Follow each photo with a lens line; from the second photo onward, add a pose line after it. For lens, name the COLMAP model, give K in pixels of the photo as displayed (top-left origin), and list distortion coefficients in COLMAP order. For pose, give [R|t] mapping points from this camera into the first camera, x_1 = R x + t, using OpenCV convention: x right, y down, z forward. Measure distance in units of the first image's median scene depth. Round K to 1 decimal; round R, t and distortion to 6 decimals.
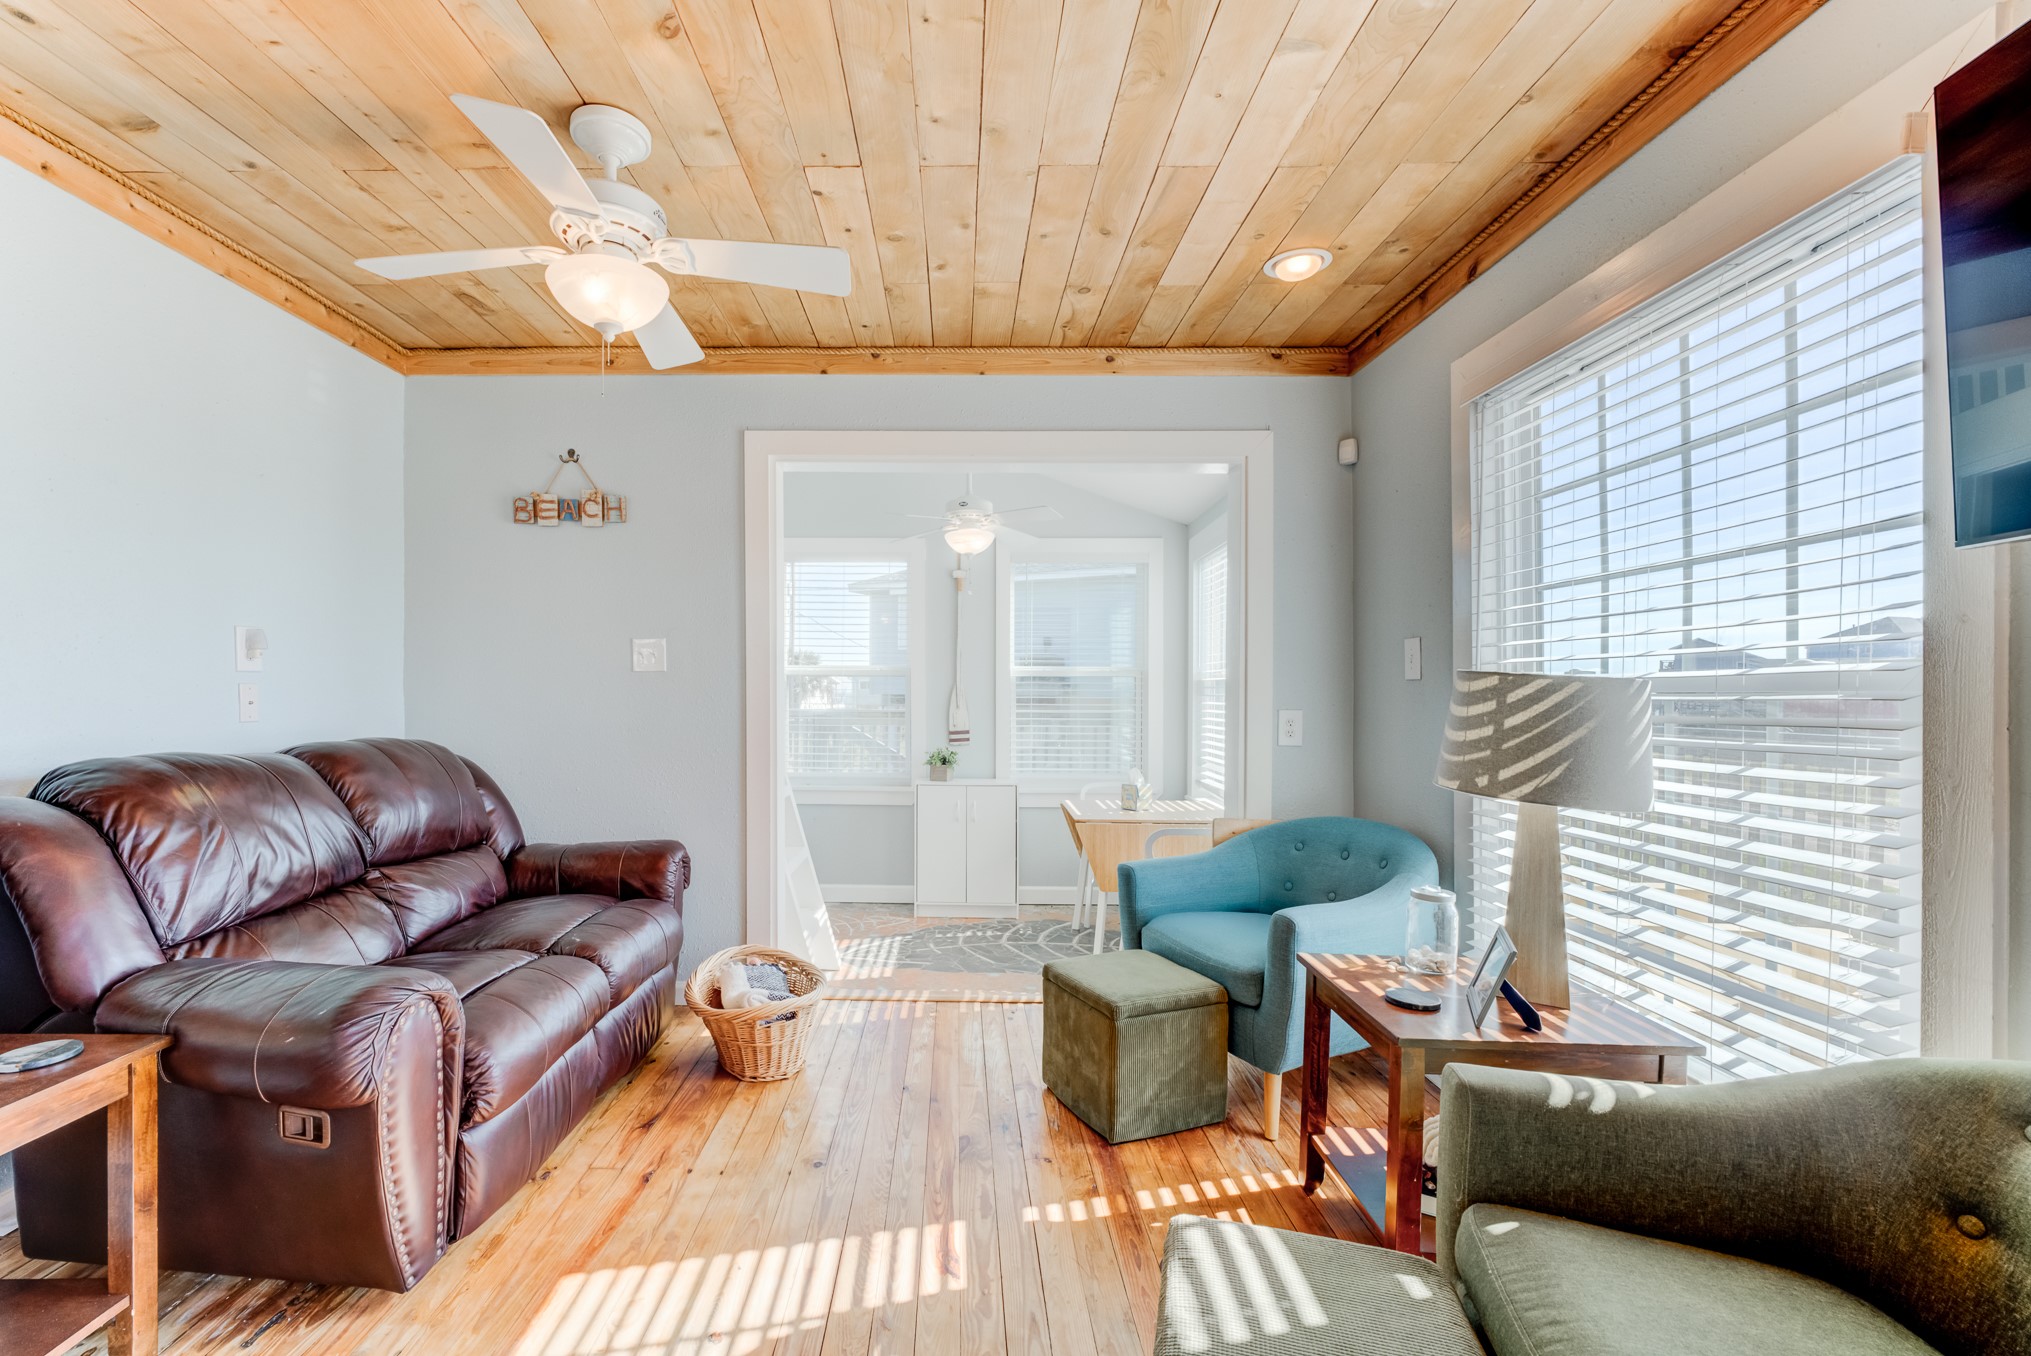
lens RADIAL K [[813.3, 0, 1012.0], [0, 813.3, 696.1], [0, 0, 1]] dist [-0.010778, 0.001069]
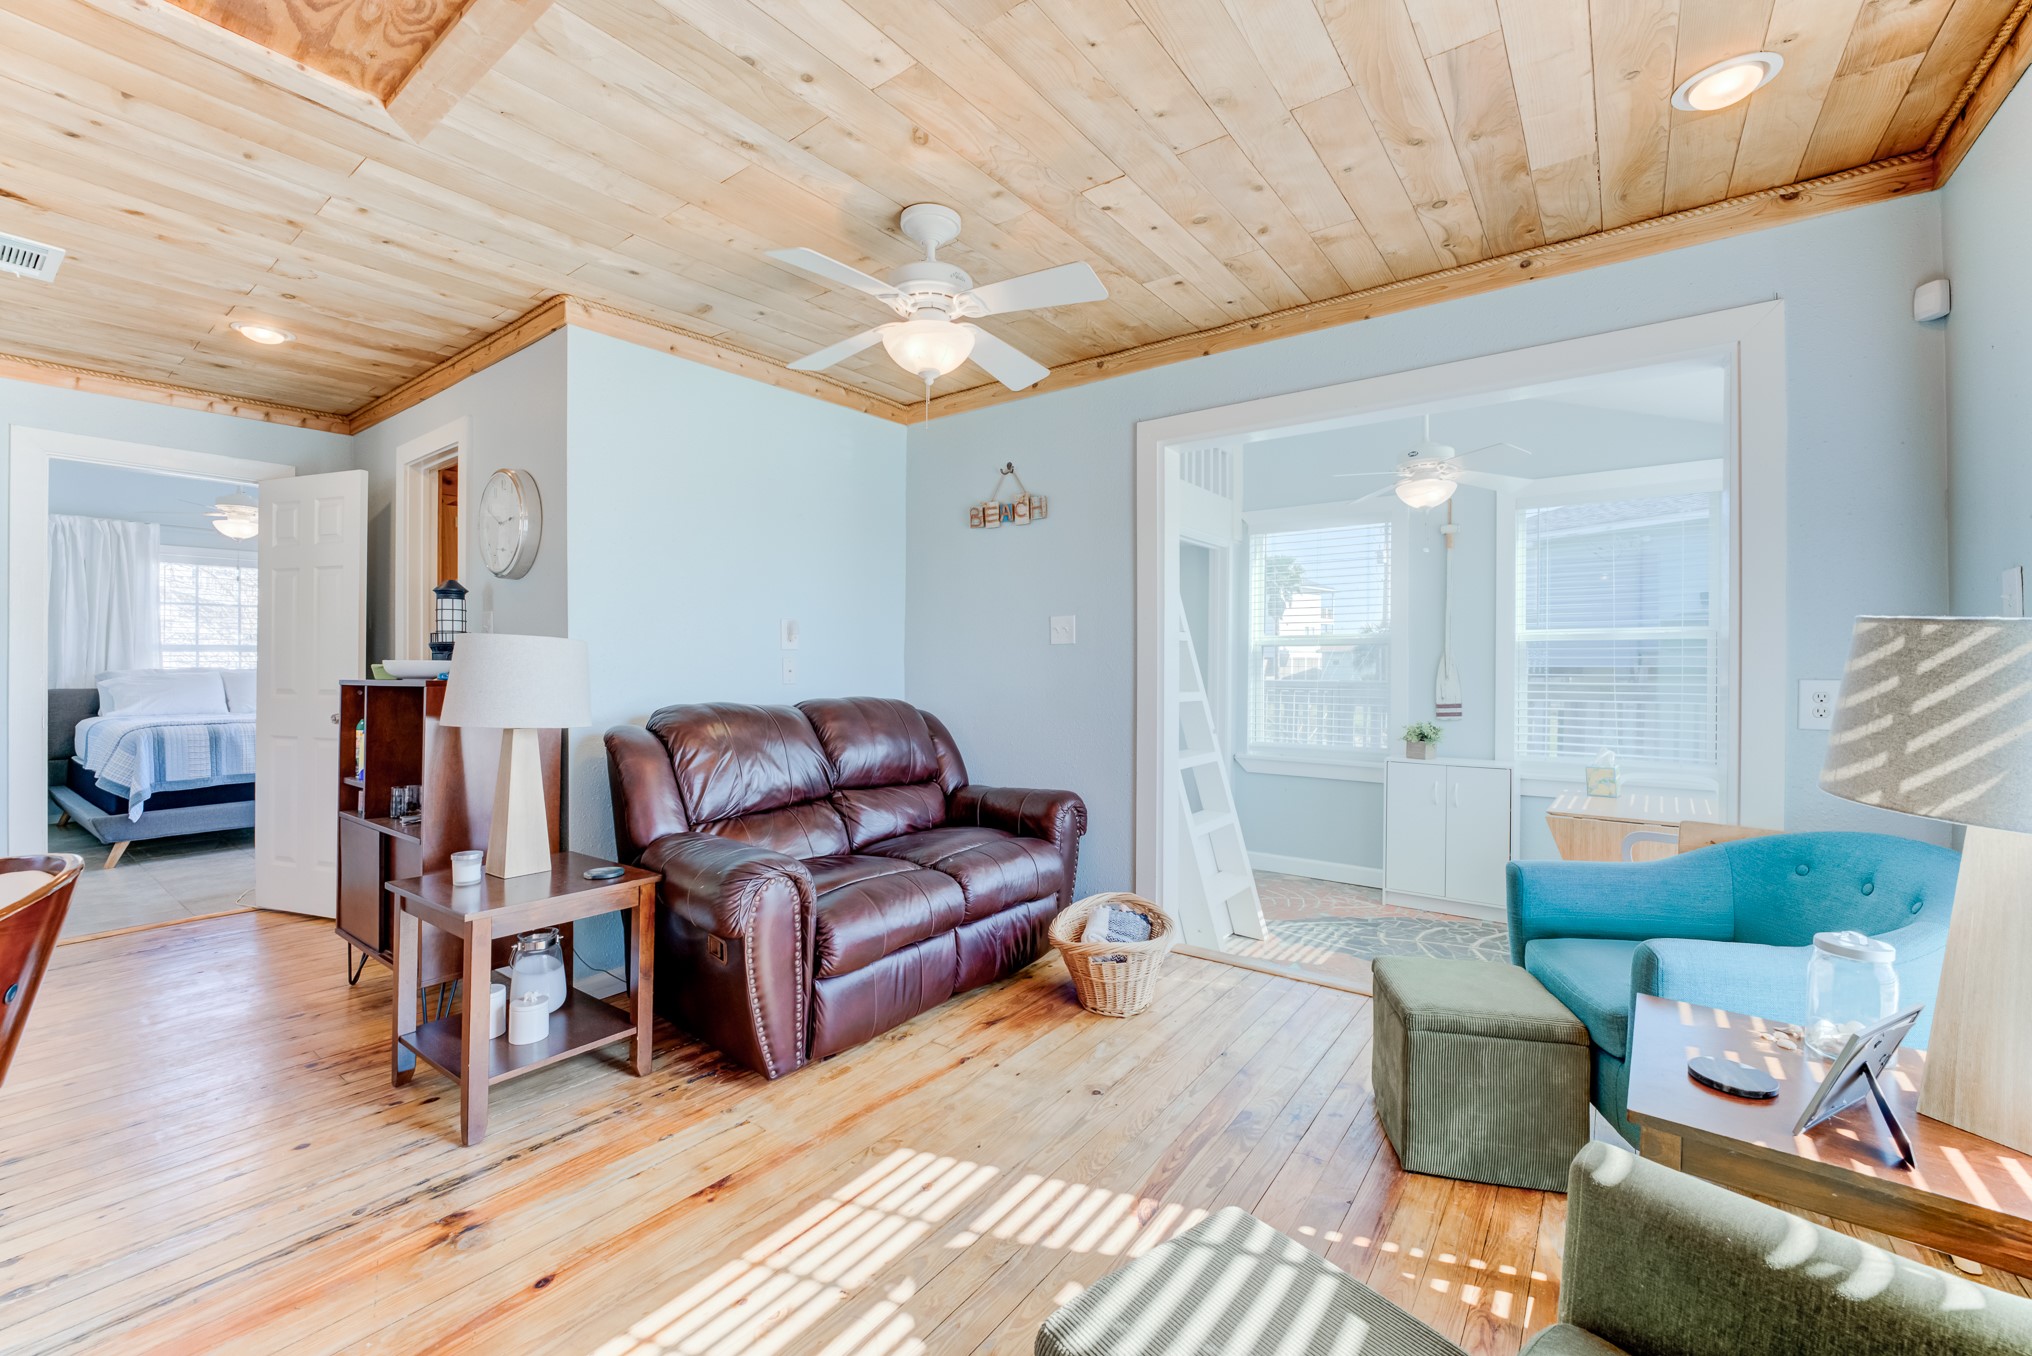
lens RADIAL K [[813.7, 0, 1043.1], [0, 813.7, 651.1], [0, 0, 1]] dist [-0.010778, 0.001069]
pose [[0.825307, -0.016136, -0.564453, 0.267099], [0.004831, 0.999757, -0.021516, 0.005851], [0.564663, 0.015031, 0.825185, 0.040706]]
